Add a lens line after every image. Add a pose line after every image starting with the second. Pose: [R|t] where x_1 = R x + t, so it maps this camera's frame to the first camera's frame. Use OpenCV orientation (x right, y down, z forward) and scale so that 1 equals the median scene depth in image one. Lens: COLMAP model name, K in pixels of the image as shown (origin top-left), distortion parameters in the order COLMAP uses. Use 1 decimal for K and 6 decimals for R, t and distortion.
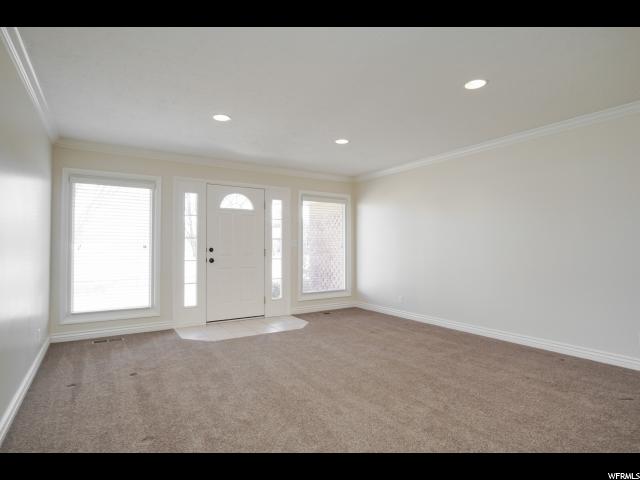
lens RADIAL K [[319.7, 0, 320.0], [0, 319.7, 240.0], [0, 0, 1]] dist [-0.003879, -0.000260]
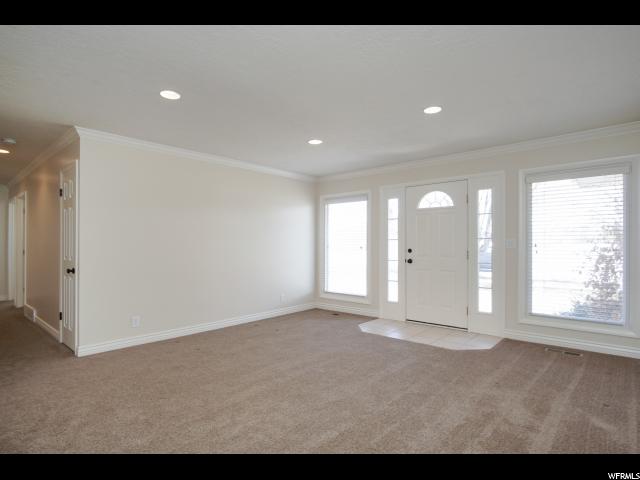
lens RADIAL K [[343.4, 0, 315.0], [0, 343.4, 242.4], [0, 0, 1]] dist [-0.009949, -0.000237]
pose [[0.317985, -0.010444, -0.948038, 0.627790], [0.016324, 0.999851, -0.005539, 0.005608], [0.947955, -0.013714, 0.318108, 0.371495]]
